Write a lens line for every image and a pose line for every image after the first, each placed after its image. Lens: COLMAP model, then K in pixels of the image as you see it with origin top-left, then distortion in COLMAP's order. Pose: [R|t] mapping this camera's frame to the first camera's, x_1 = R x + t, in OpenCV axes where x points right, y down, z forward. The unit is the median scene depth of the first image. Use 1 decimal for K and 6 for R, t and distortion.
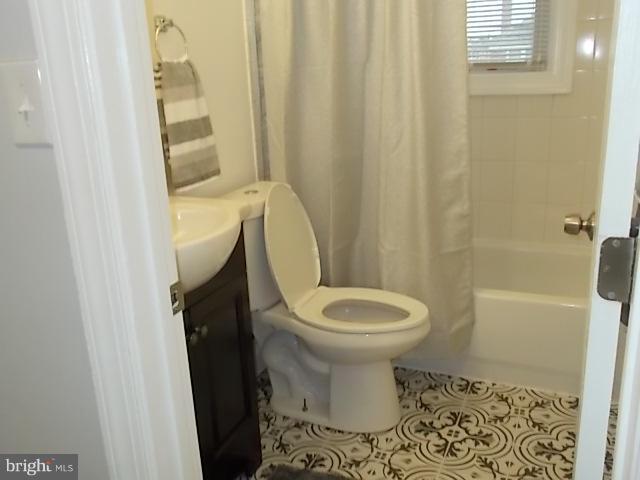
lens RADIAL K [[588.9, 0, 320.2], [0, 588.9, 239.3], [0, 0, 1]] dist [-0.012199, 0.000000]
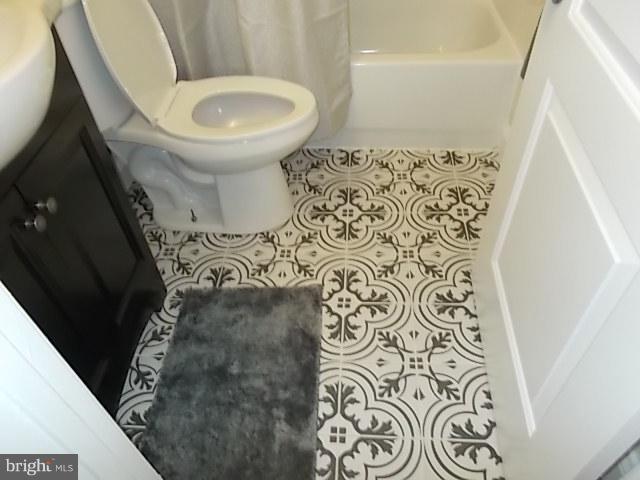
lens RADIAL K [[487.8, 0, 321.5], [0, 487.8, 242.1], [0, 0, 1]] dist [-0.009751, 0.009110]
pose [[0.941694, -0.238989, 0.236848, -0.029069], [0.097320, 0.867292, 0.488193, -0.043328], [-0.322090, -0.436678, 0.839982, 0.274953]]
